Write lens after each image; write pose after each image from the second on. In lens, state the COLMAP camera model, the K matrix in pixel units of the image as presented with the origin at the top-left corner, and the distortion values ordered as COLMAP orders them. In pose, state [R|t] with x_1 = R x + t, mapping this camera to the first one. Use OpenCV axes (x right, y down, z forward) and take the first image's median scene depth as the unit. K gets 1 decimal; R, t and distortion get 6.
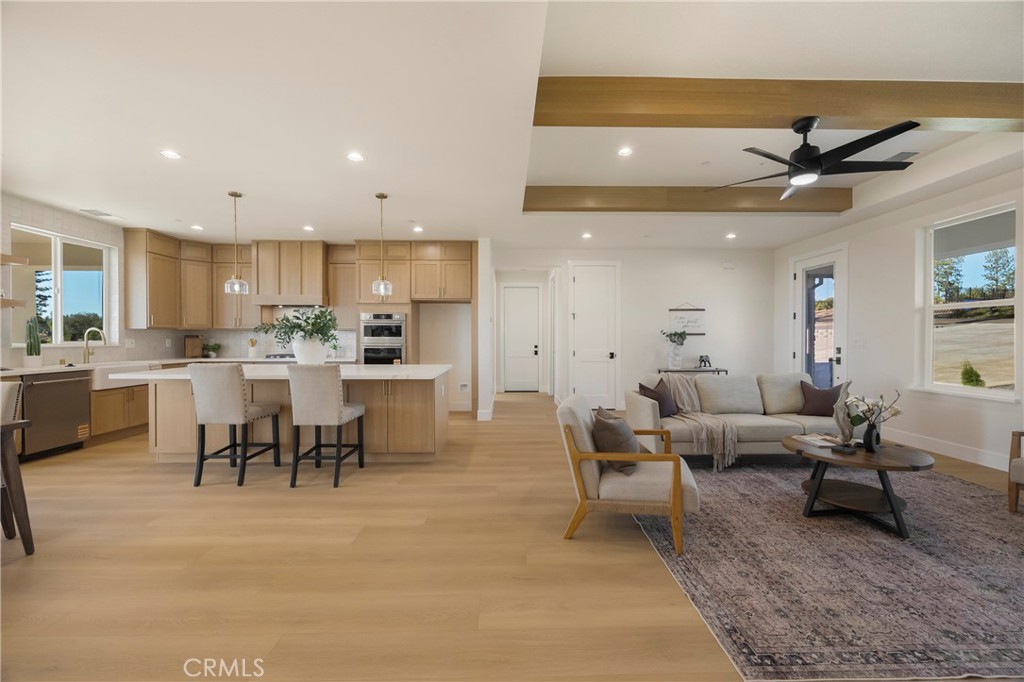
lens RADIAL K [[393.0, 0, 513.6], [0, 393.0, 337.7], [0, 0, 1]] dist [-0.010112, 0.000263]
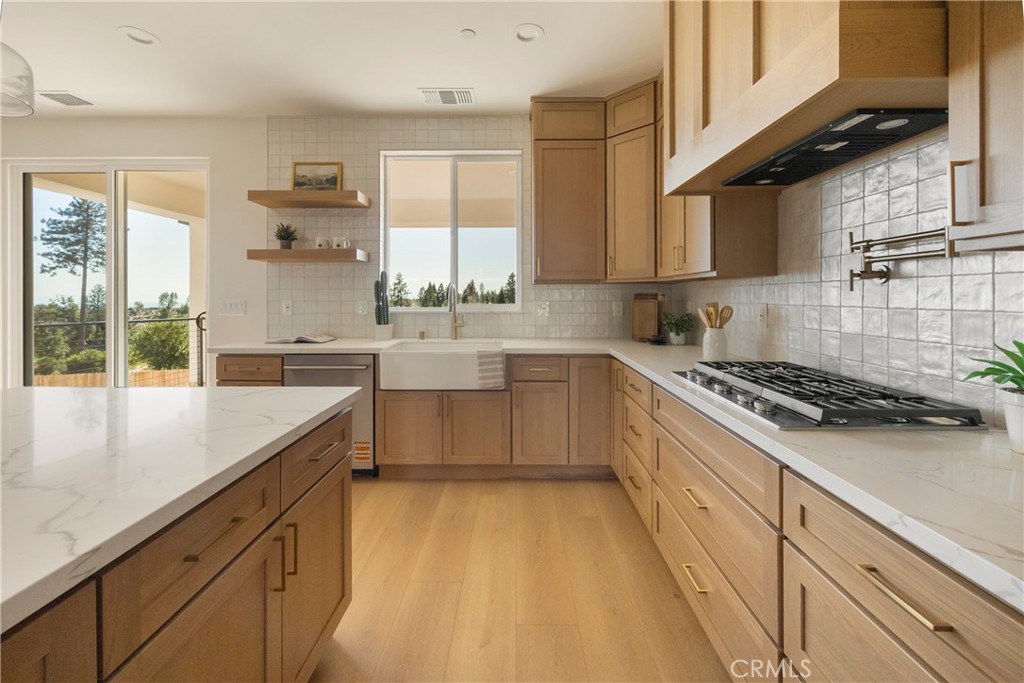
lens RADIAL K [[408.1, 0, 517.5], [0, 408.1, 296.9], [0, 0, 1]] dist [0.000857, 0.000110]
pose [[-0.020982, 0.003296, -0.999774, -0.333273], [0.001650, 0.999993, 0.003262, -0.004686], [0.999778, -0.001581, -0.020987, 0.876279]]
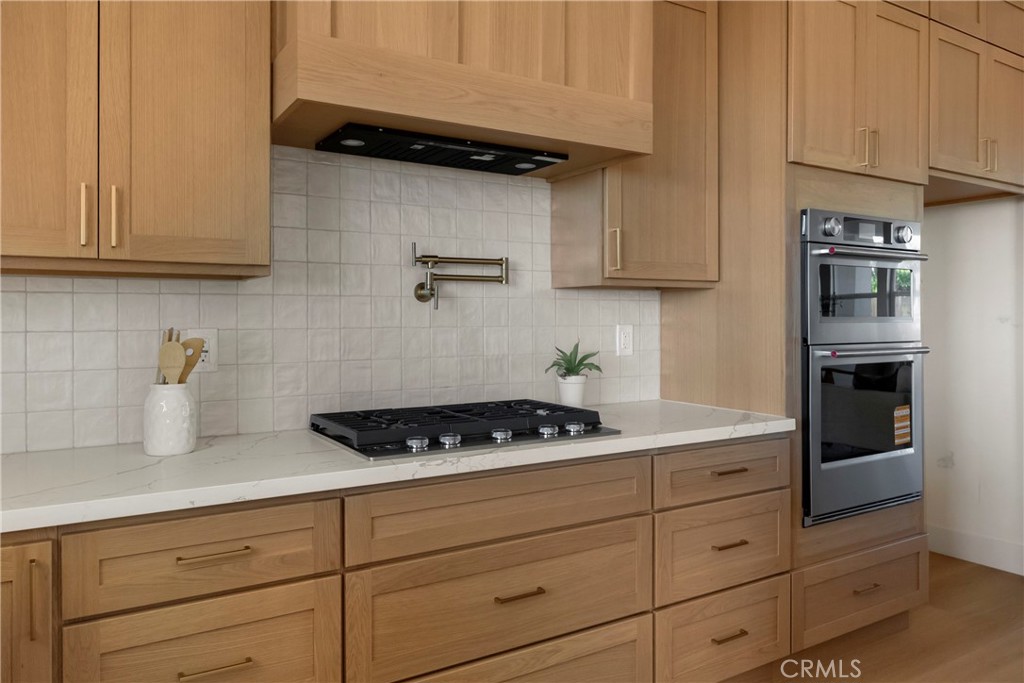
lens RADIAL K [[718.0, 0, 512.3], [0, 718.0, 317.0], [0, 0, 1]] dist [-0.001169, -0.000399]
pose [[0.862965, -0.001147, 0.505263, -0.722510], [0.000962, 0.999999, 0.000628, -0.003194], [-0.505263, -0.000056, 0.862965, 0.719559]]
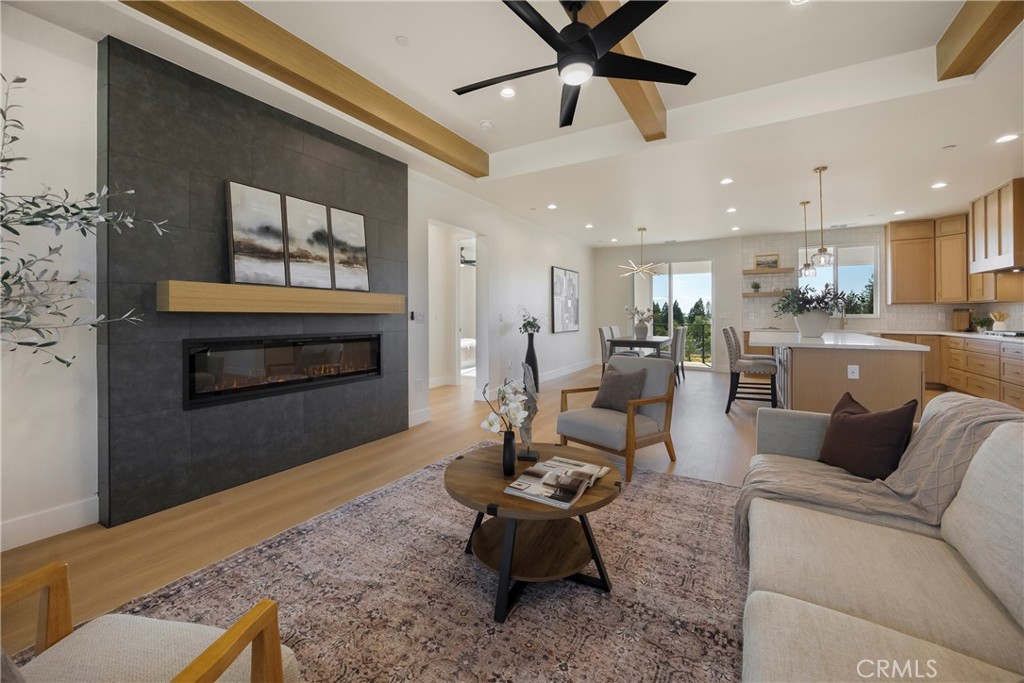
lens RADIAL K [[411.0, 0, 518.5], [0, 411.0, 314.5], [0, 0, 1]] dist [-0.001801, -0.000207]
pose [[-0.512035, -0.001236, -0.858964, 0.648104], [0.002976, 0.999990, -0.003213, 0.008278], [0.858960, -0.004201, -0.512026, 0.585918]]
